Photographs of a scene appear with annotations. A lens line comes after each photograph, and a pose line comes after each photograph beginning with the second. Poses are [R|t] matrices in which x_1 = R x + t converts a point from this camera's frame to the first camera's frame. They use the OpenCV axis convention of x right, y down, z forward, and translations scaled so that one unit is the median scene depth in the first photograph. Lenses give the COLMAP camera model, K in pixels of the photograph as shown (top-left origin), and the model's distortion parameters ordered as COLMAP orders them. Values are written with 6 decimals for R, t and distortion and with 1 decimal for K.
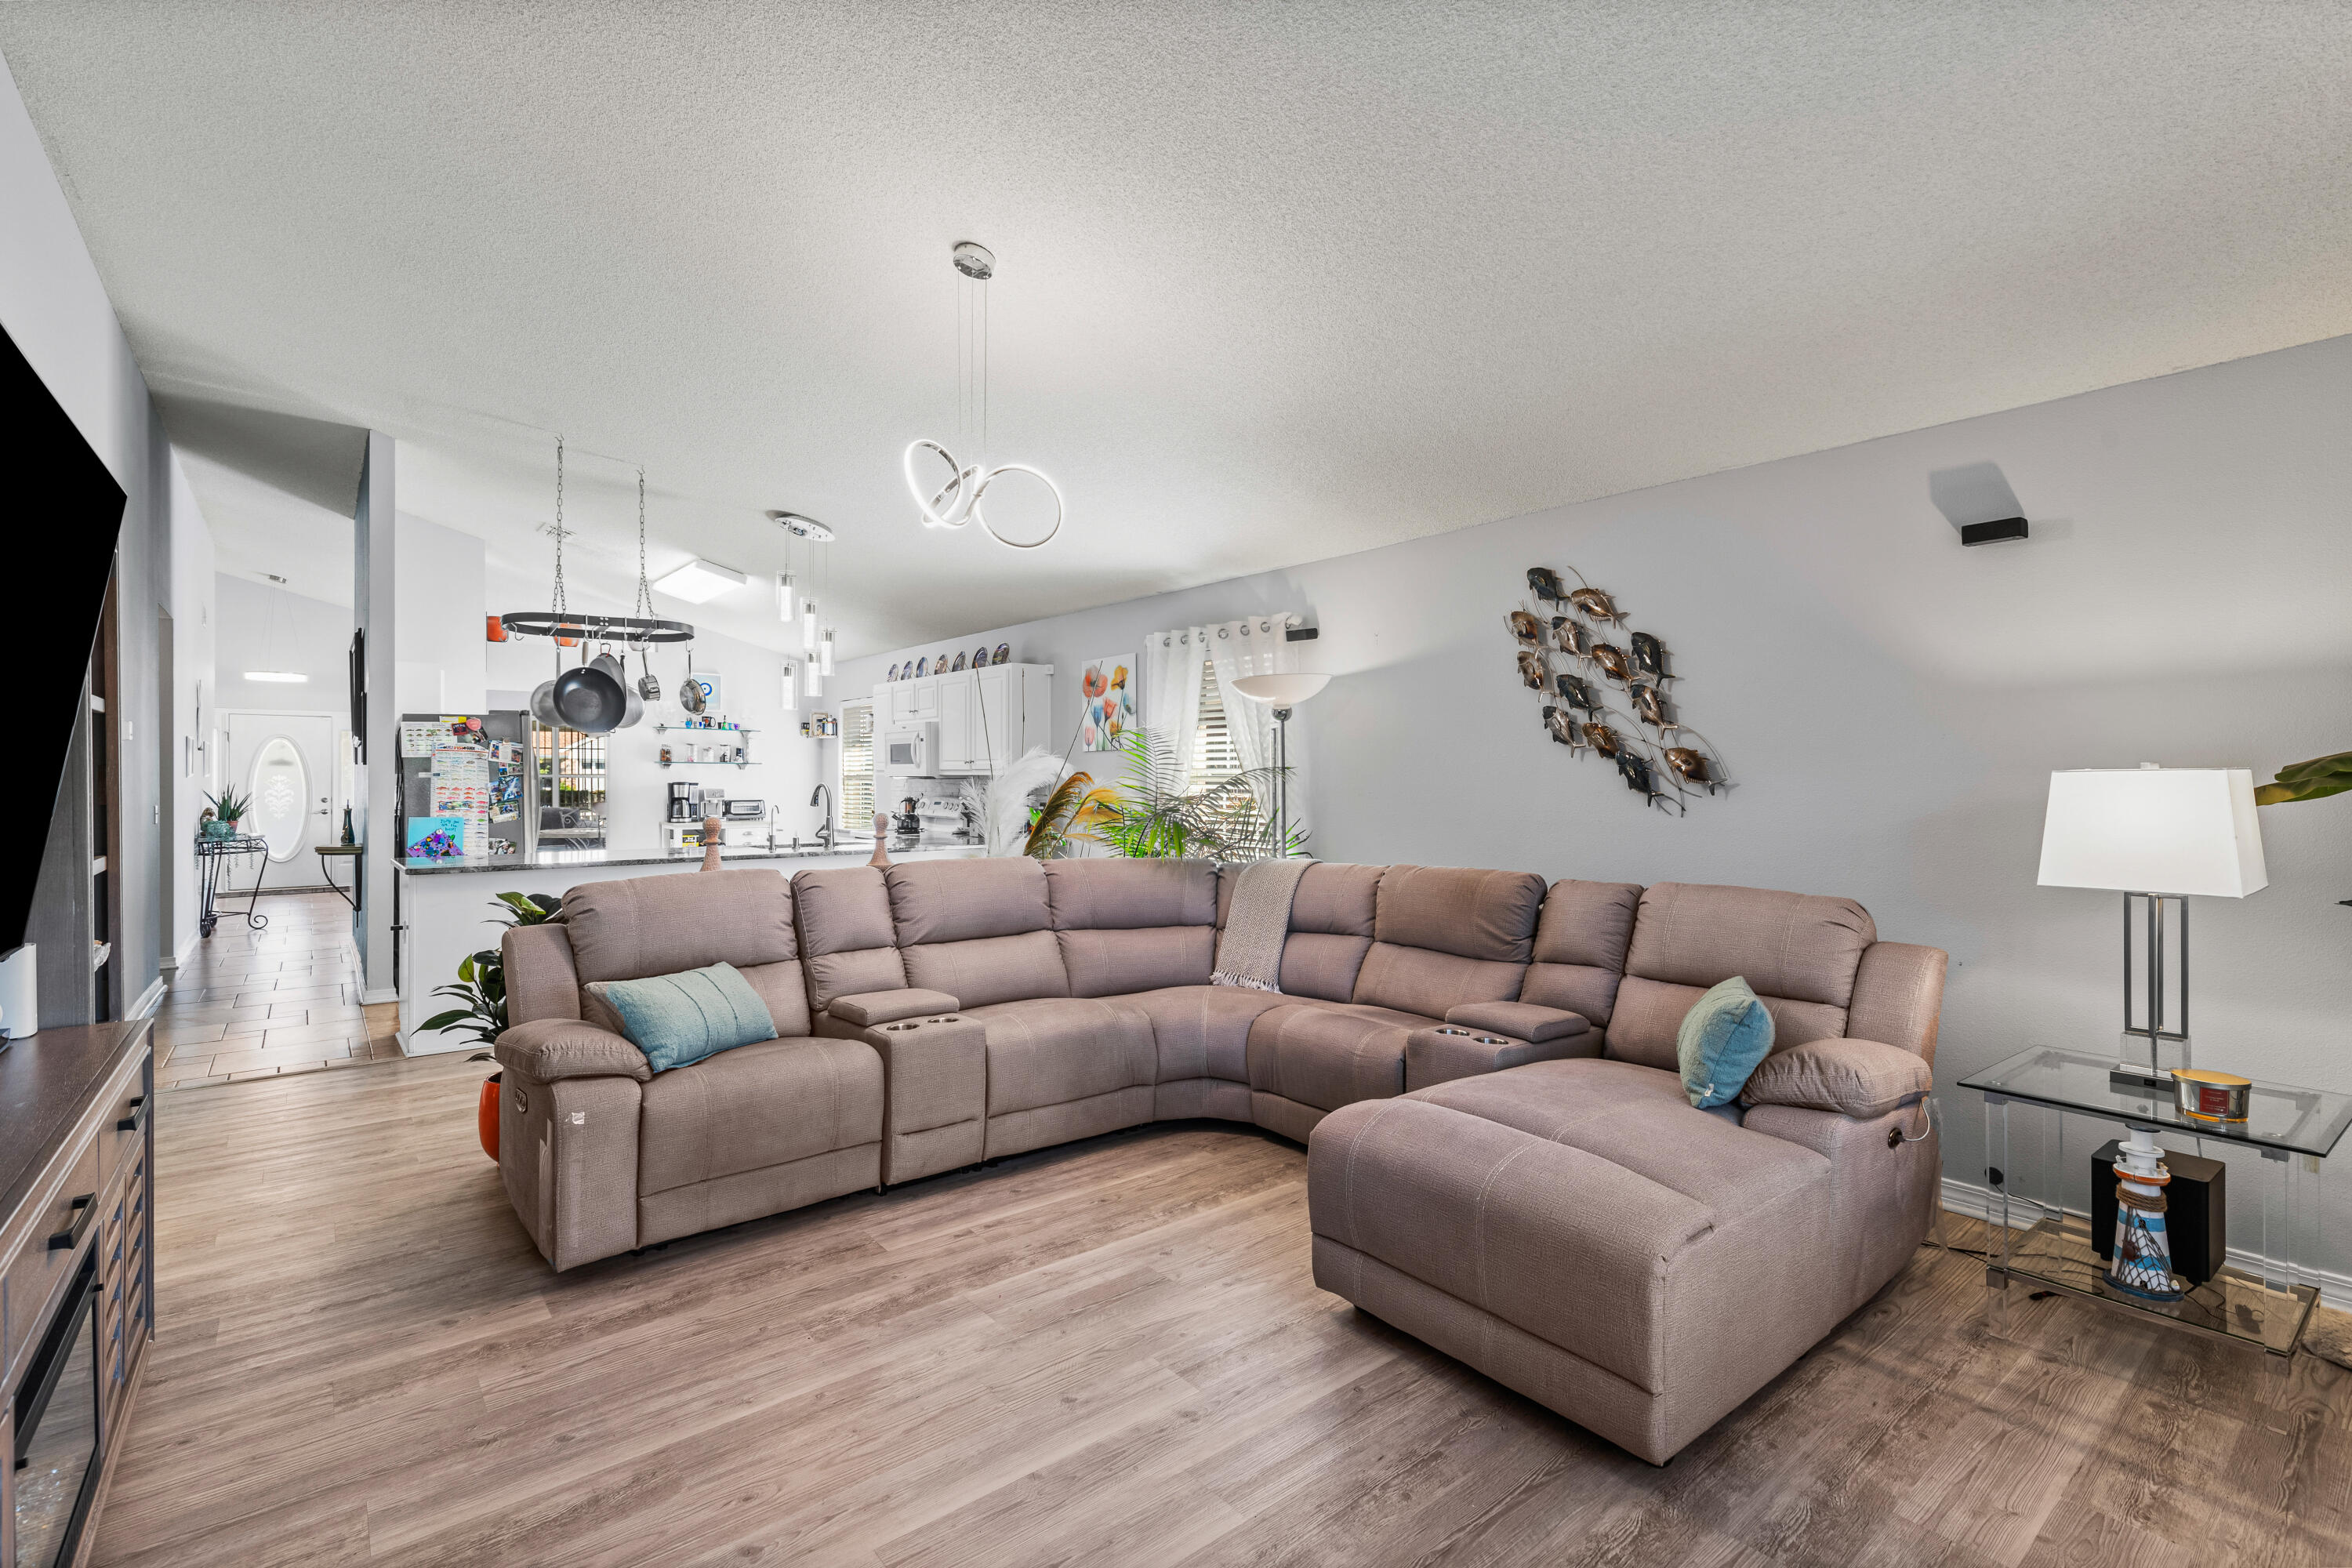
lens RADIAL K [[1064.4, 0, 1184.5], [0, 1064.4, 777.7], [0, 0, 1]] dist [0.000652, -0.000468]
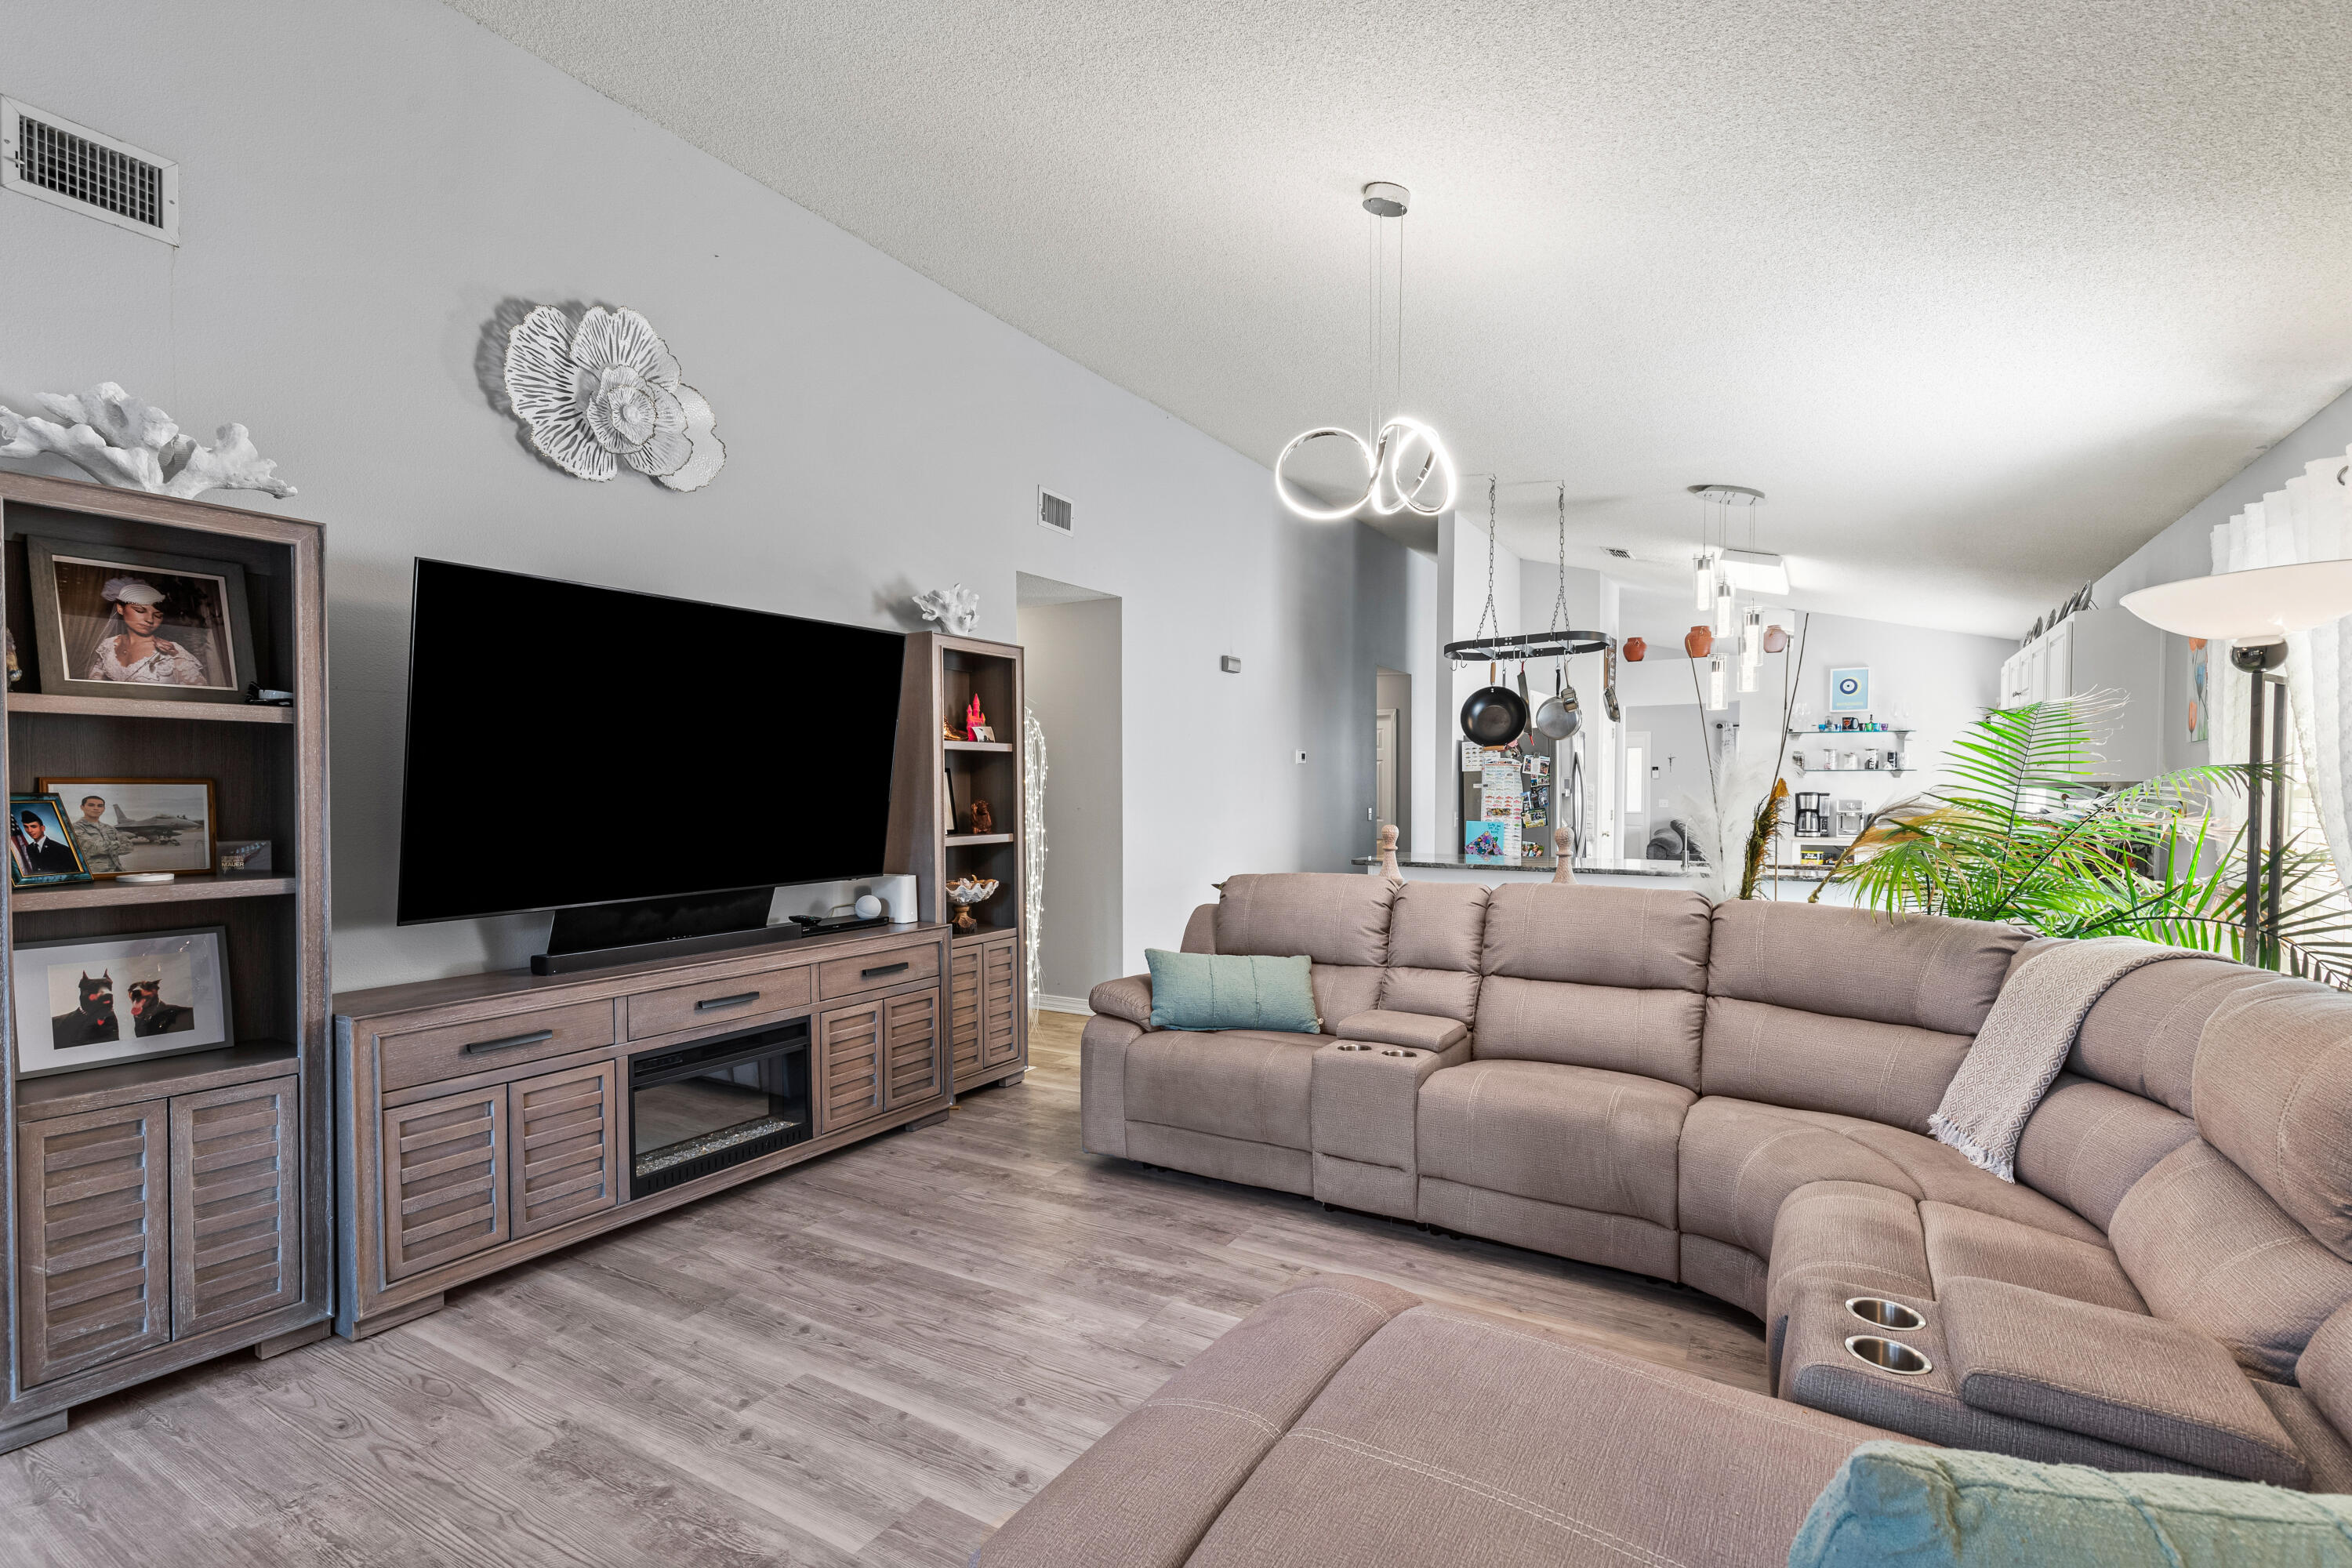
lens RADIAL K [[1075.8, 0, 1183.8], [0, 1075.8, 815.1], [0, 0, 1]] dist [0.003403, -0.000031]
pose [[0.337407, 0.021707, -0.941108, 0.450670], [0.002362, 0.999711, 0.023906, 0.000646], [0.941356, -0.010289, 0.337259, 0.404485]]
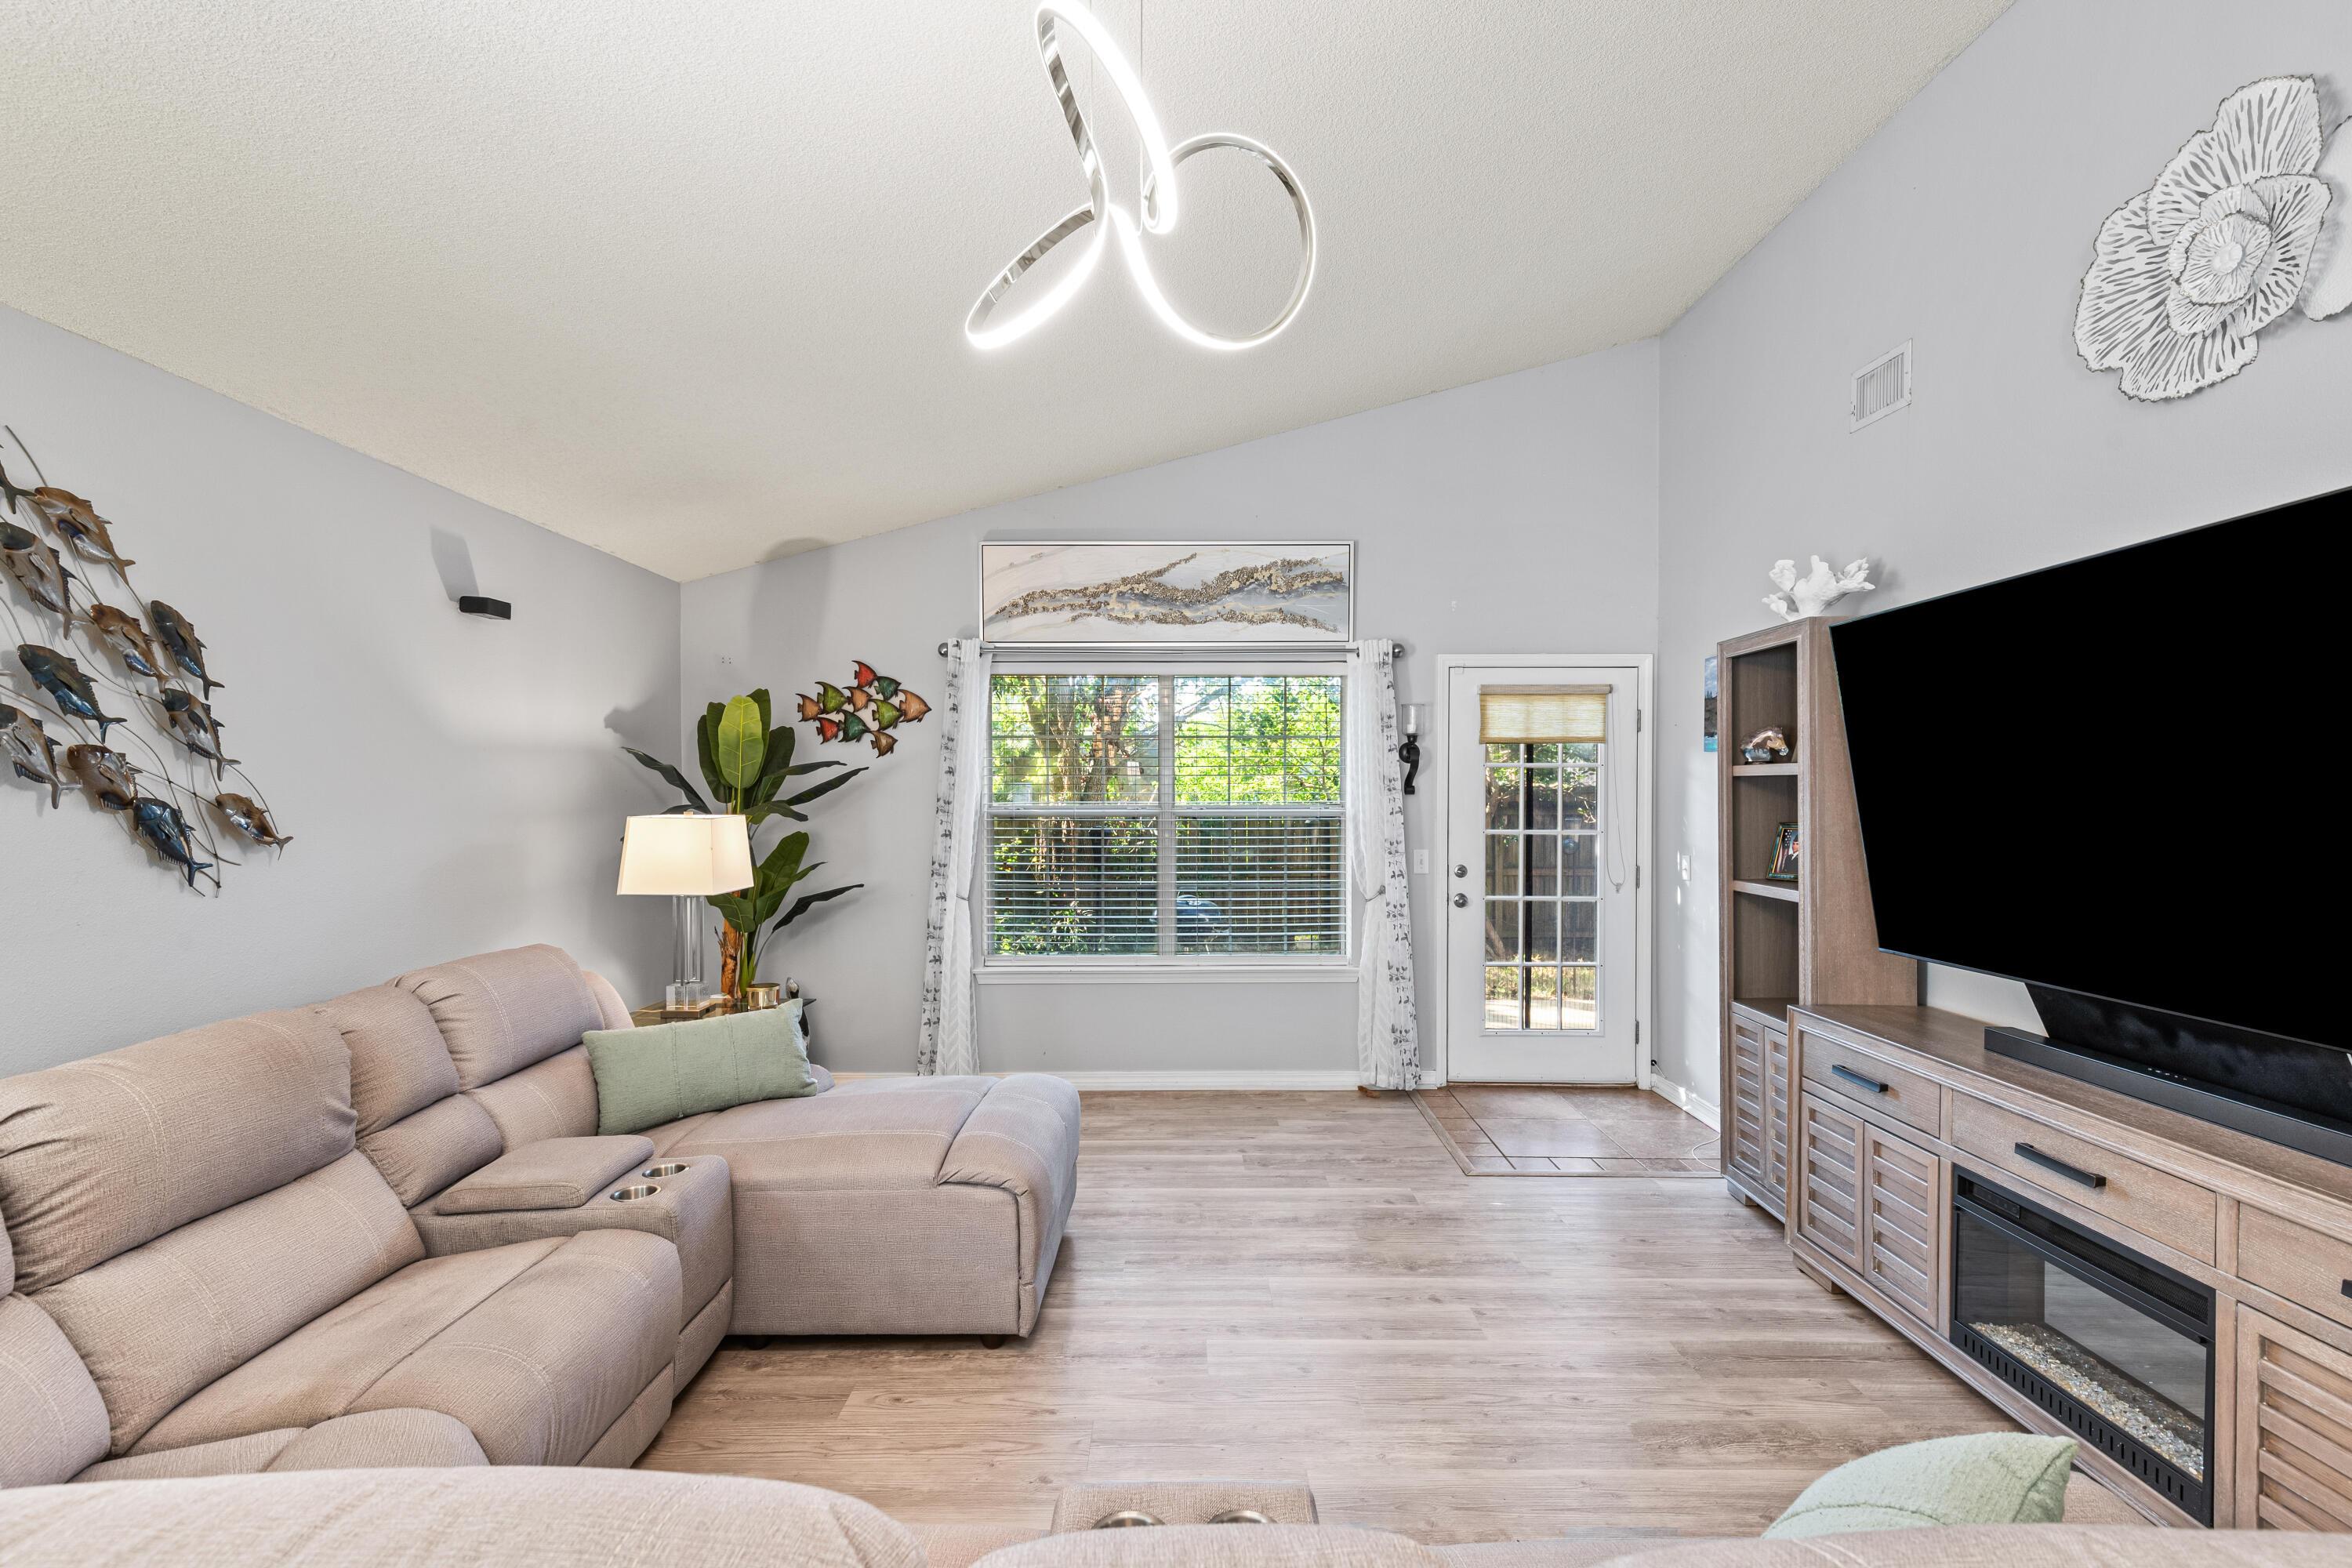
lens RADIAL K [[1061.5, 0, 1182.1], [0, 1061.5, 792.6], [0, 0, 1]] dist [0.012398, -0.004750]
pose [[-0.777187, 0.000680, 0.629269, -0.370598], [0.002411, 0.999995, 0.001898, -0.025138], [-0.629265, 0.002992, -0.777185, 0.997538]]
